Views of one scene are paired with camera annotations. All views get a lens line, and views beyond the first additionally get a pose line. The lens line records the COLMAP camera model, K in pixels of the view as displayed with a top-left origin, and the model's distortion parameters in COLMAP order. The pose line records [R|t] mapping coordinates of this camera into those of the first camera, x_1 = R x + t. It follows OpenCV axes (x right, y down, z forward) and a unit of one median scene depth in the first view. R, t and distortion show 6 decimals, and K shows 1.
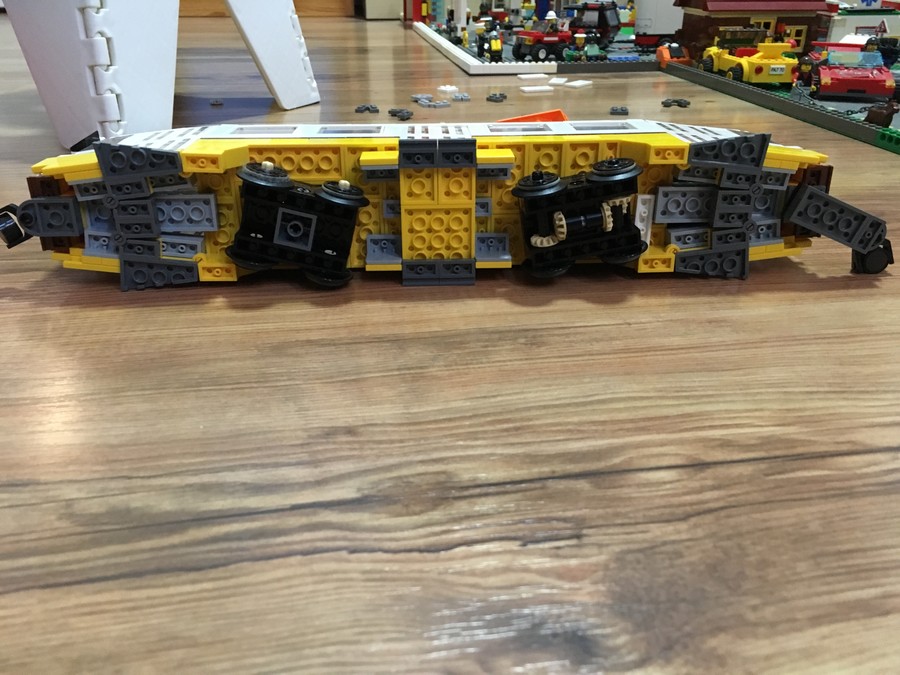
lens RADIAL K [[761.3, 0, 450.0], [0, 761.3, 337.5], [0, 0, 1]] dist [-0.001022, -0.000607]
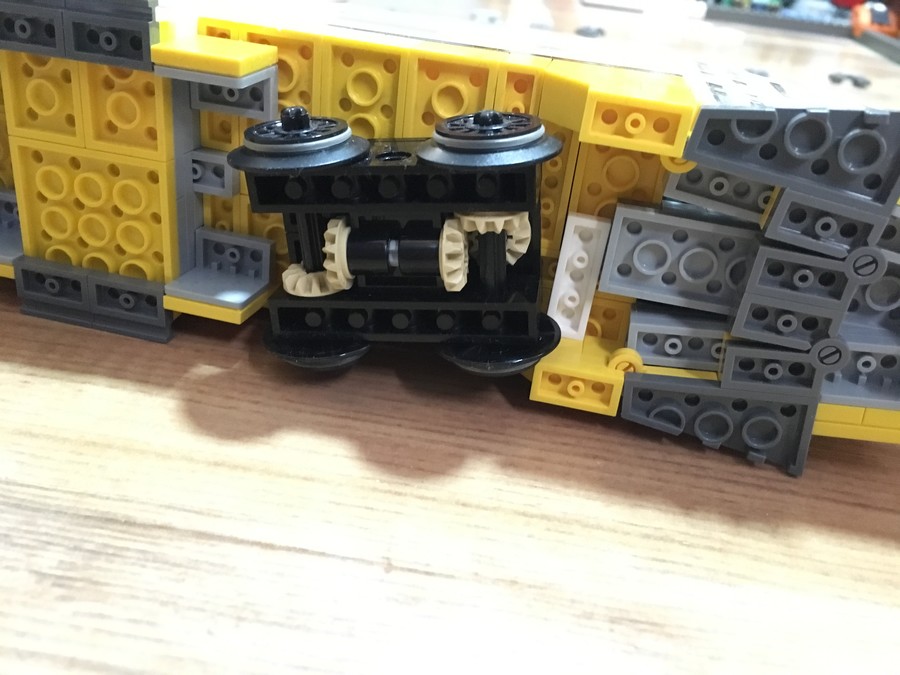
lens RADIAL K [[797.9, 0, 450.0], [0, 797.9, 337.5], [0, 0, 1]] dist [0.001495, -0.003645]
pose [[0.963964, 0.216069, -0.155202, 0.269664], [-0.208505, 0.975947, 0.063661, -0.138855], [0.165224, -0.029007, 0.985829, 0.573065]]
